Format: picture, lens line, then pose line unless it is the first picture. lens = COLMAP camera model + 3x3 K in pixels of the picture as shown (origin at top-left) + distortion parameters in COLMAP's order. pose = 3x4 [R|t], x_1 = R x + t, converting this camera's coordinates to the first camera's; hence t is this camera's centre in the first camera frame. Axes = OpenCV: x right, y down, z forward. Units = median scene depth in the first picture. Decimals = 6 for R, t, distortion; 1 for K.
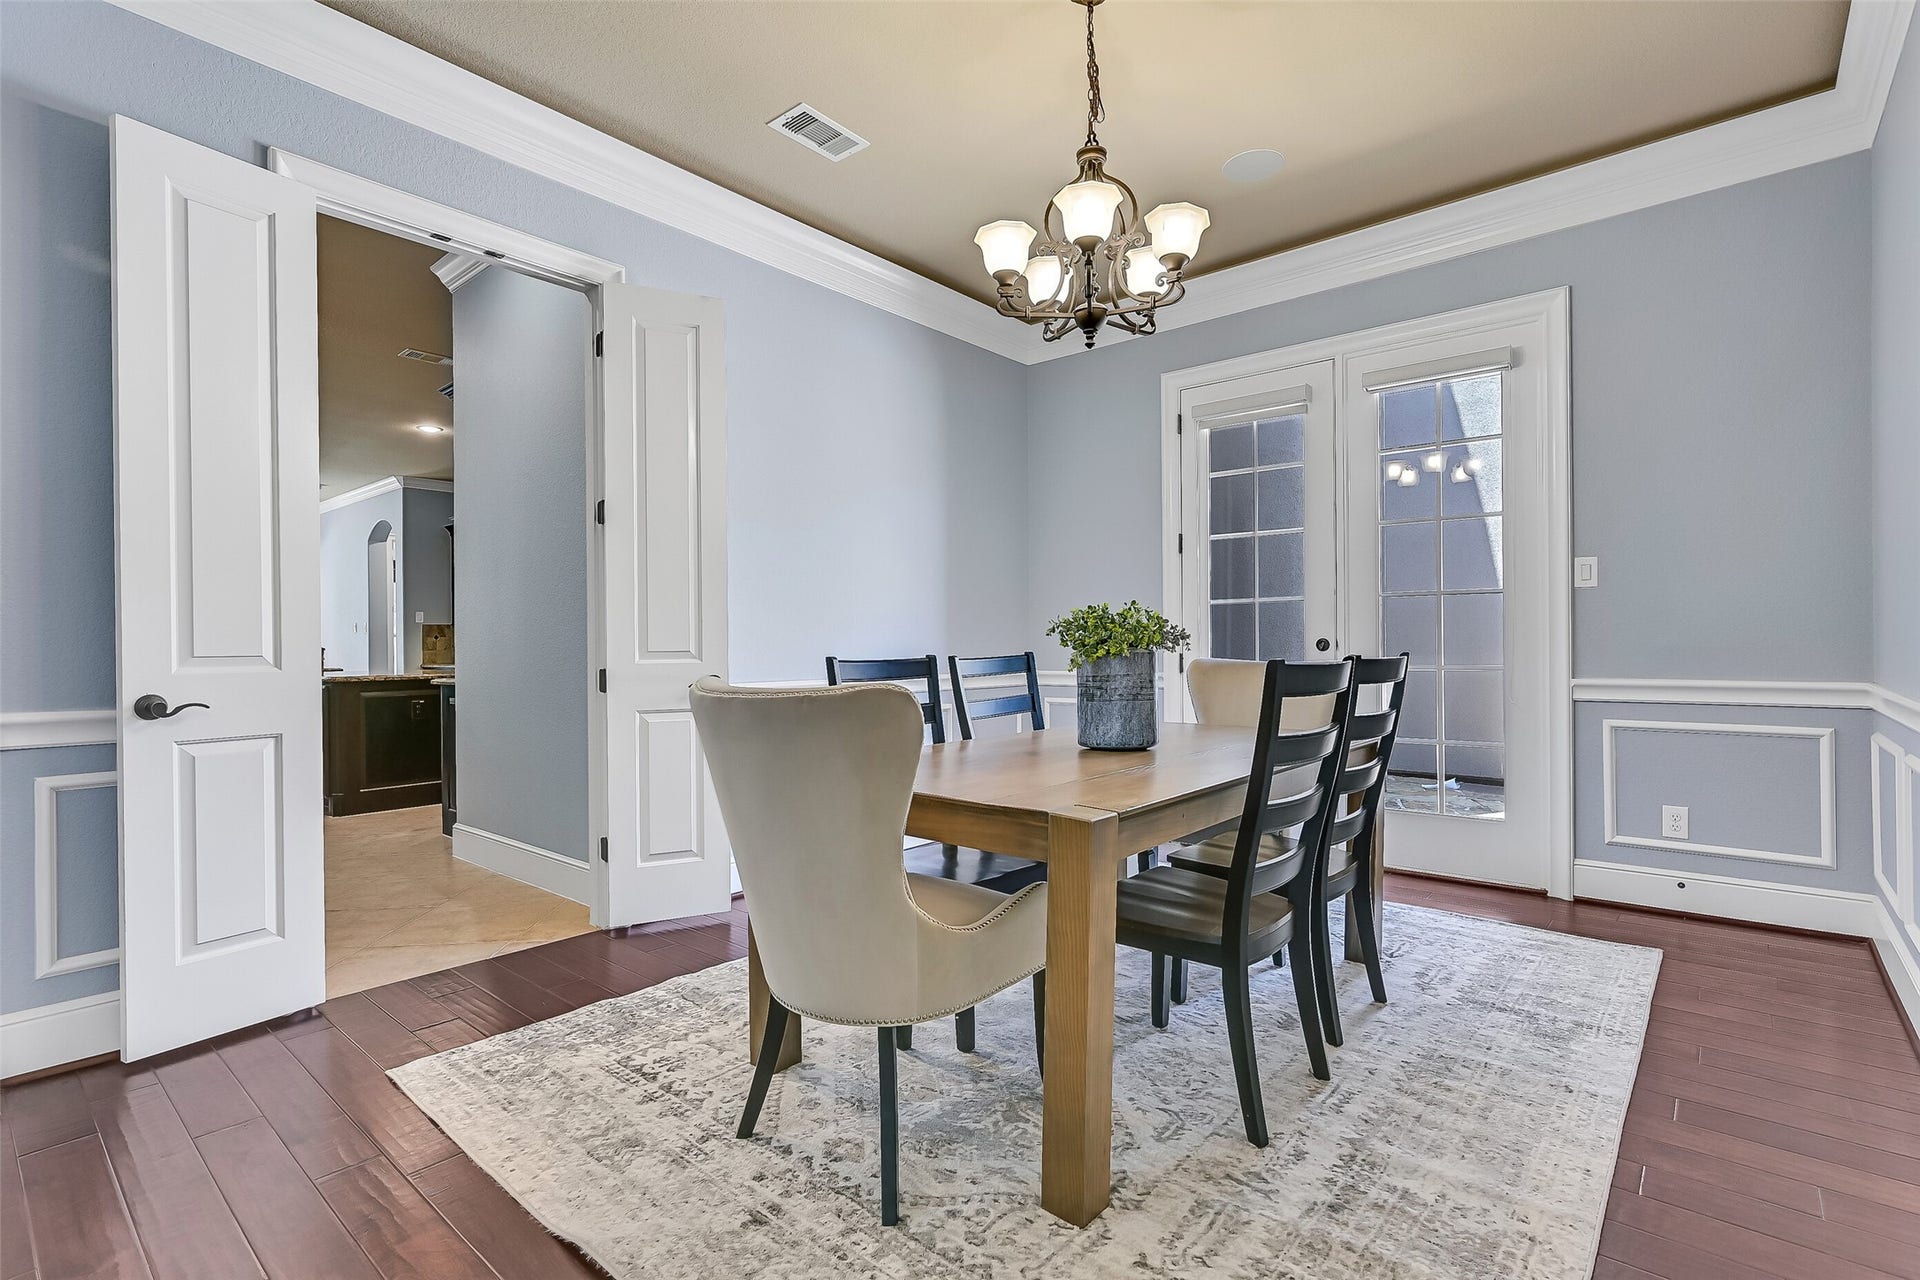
lens RADIAL K [[884.5, 0, 975.9], [0, 884.5, 646.2], [0, 0, 1]] dist [-0.004279, 0.000338]
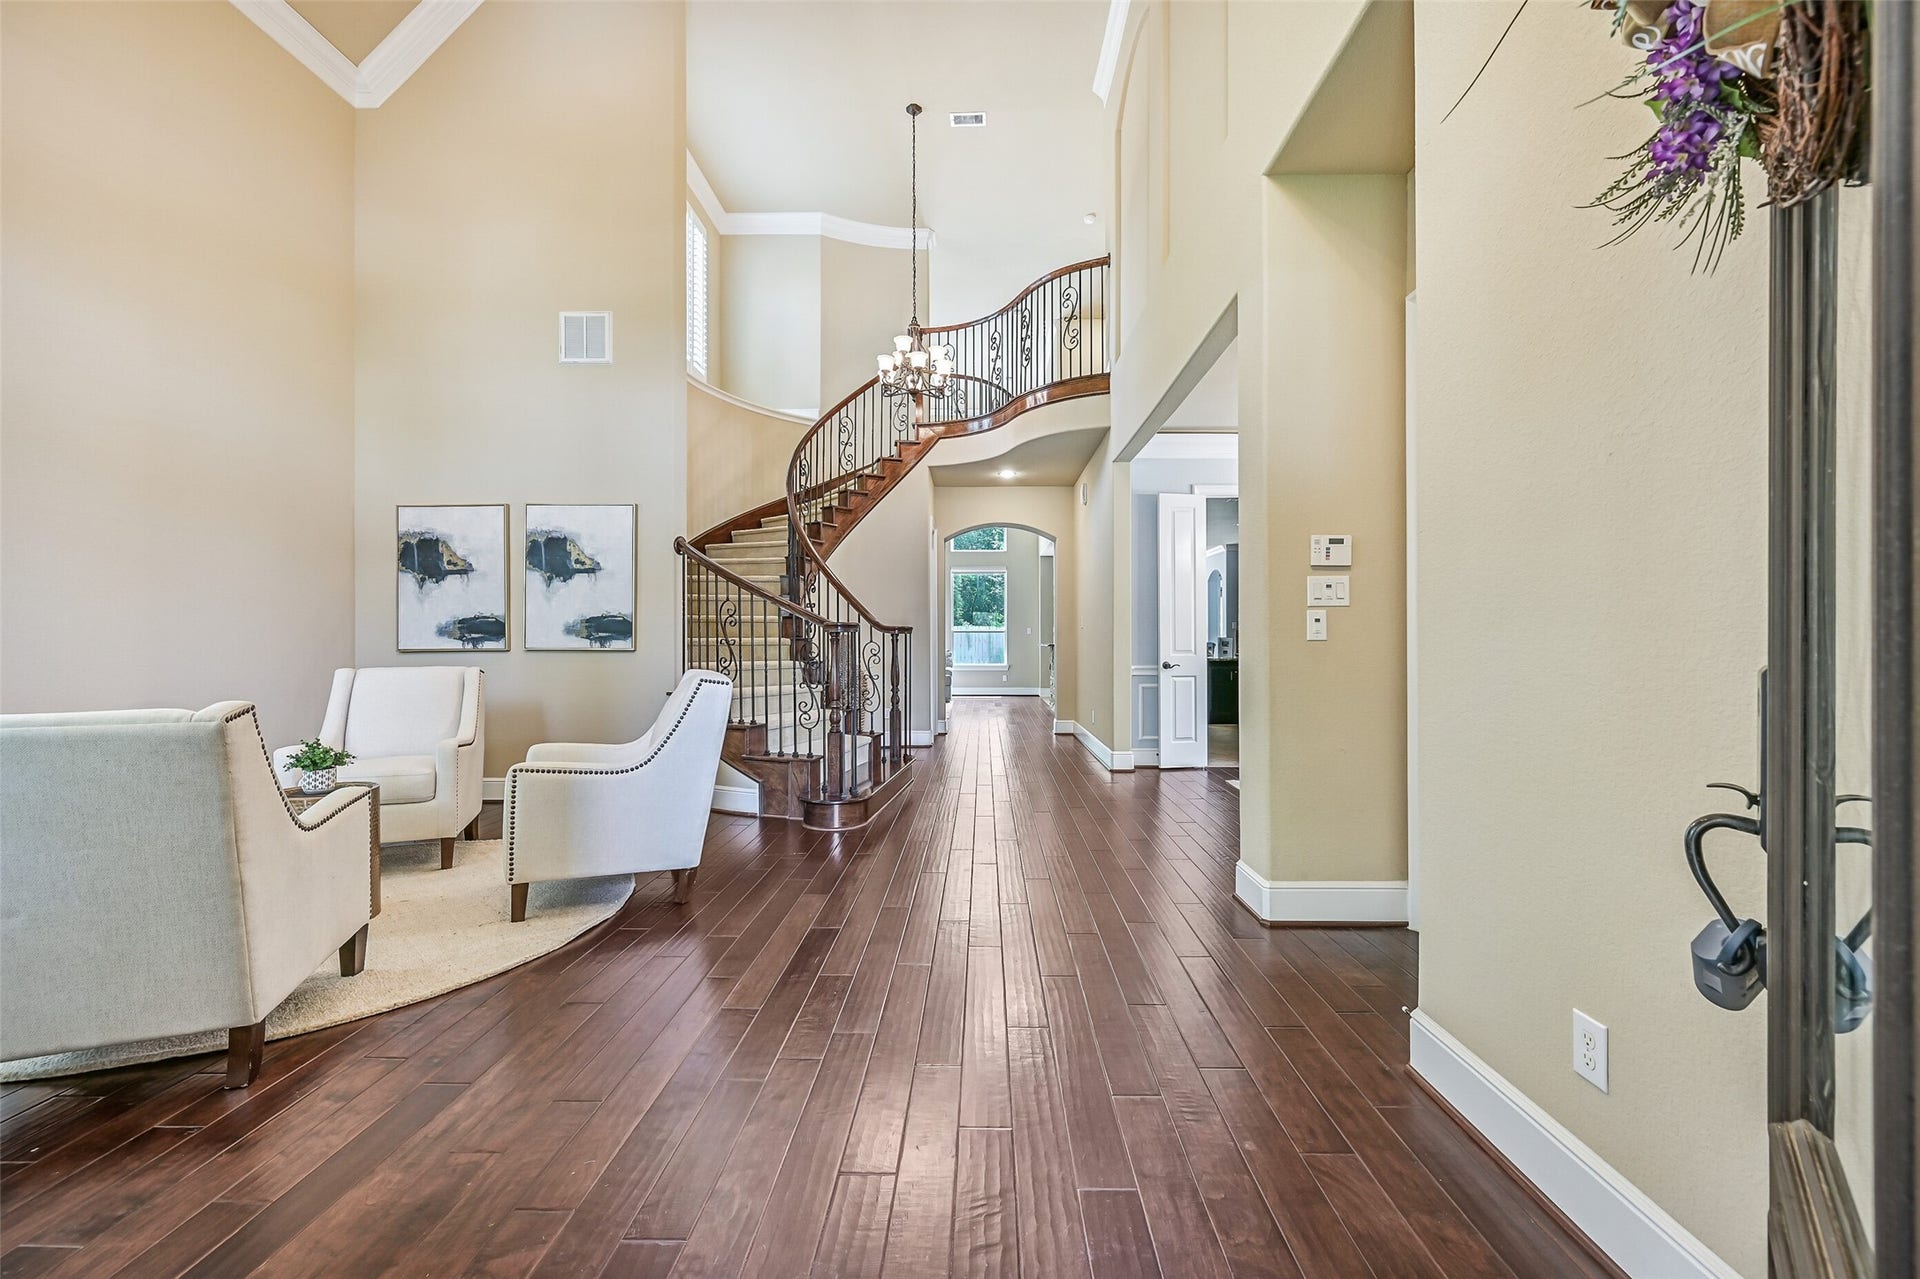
lens RADIAL K [[761.0, 0, 952.8], [0, 761.0, 638.0], [0, 0, 1]] dist [-0.002030, 0.000531]
pose [[0.625737, 0.004753, -0.780019, 0.802498], [-0.004880, 0.999986, 0.002179, -0.037762], [0.780019, 0.002443, 0.625752, -1.414585]]
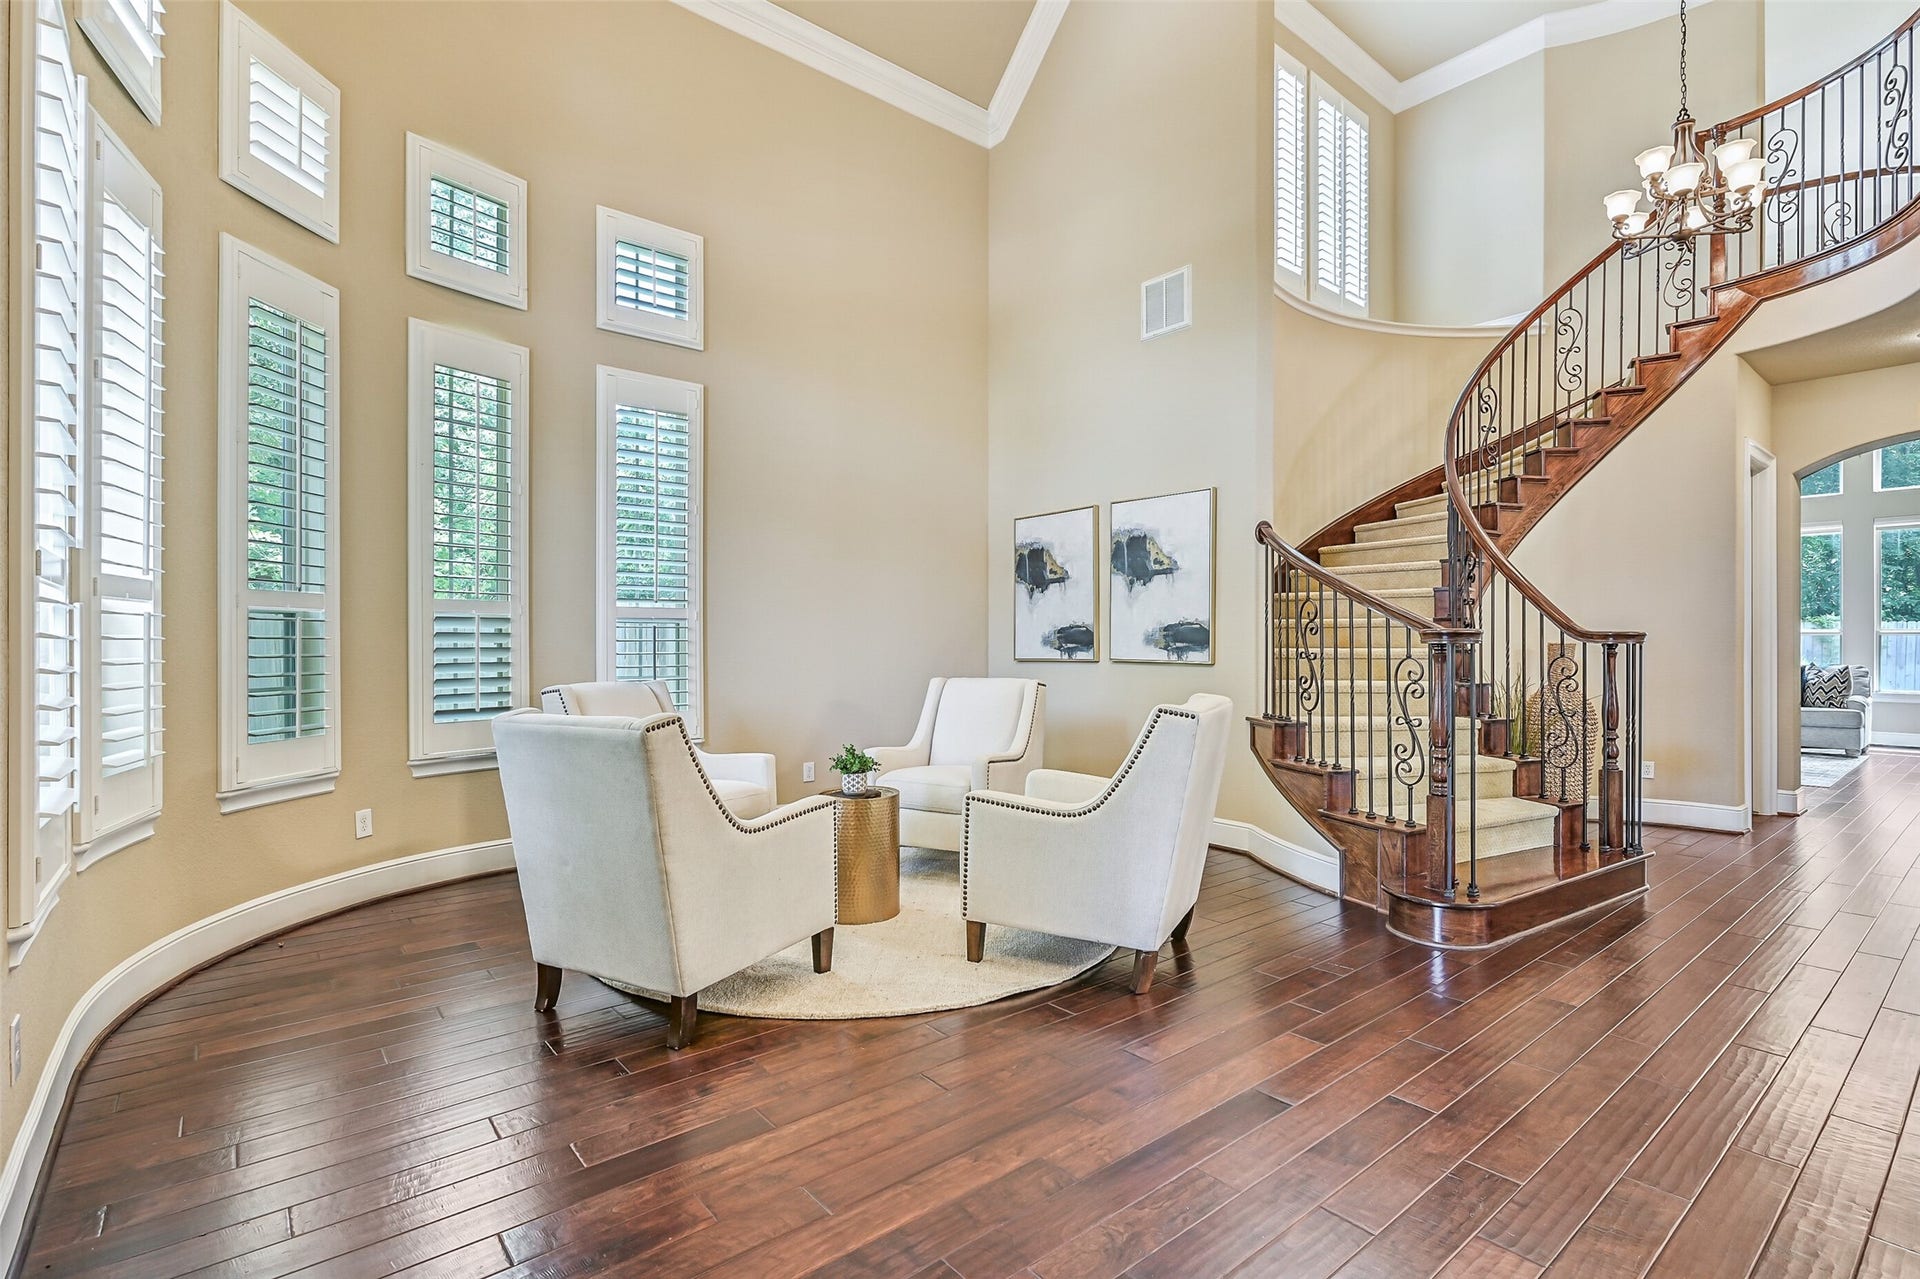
lens RADIAL K [[884.5, 0, 977.2], [0, 884.5, 644.7], [0, 0, 1]] dist [-0.004279, 0.000338]
pose [[-0.172055, 0.009560, -0.985041, 0.694622], [-0.000216, 0.999953, 0.009742, -0.060019], [0.985087, 0.001889, -0.172044, -0.935260]]
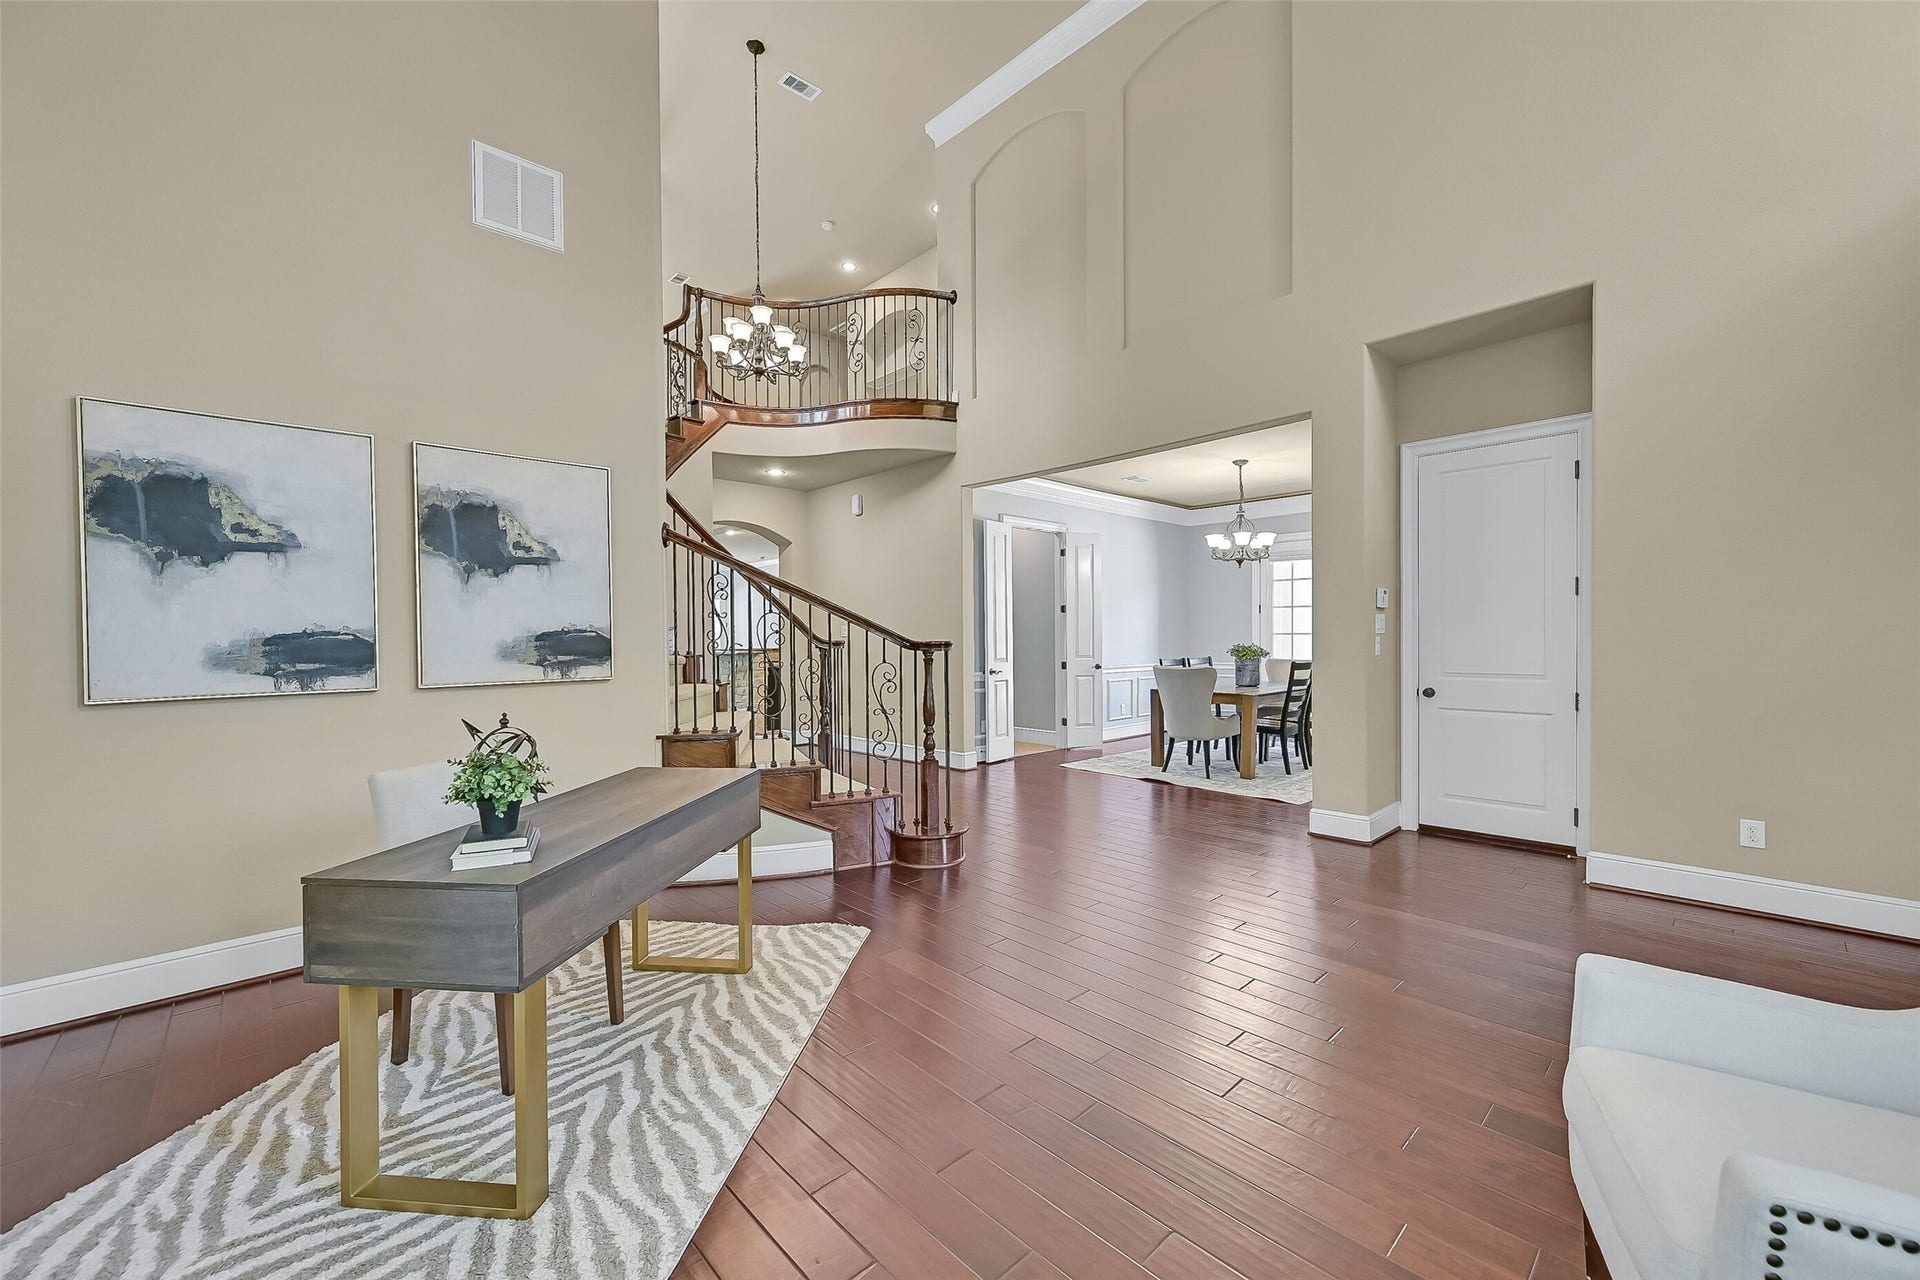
lens RADIAL K [[761.0, 0, 964.2], [0, 761.0, 644.7], [0, 0, 1]] dist [-0.002030, 0.000531]
pose [[0.993548, 0.000508, -0.113407, -0.645142], [0.000627, 0.999950, 0.009969, -0.079797], [0.113407, -0.009976, 0.993499, -2.214652]]
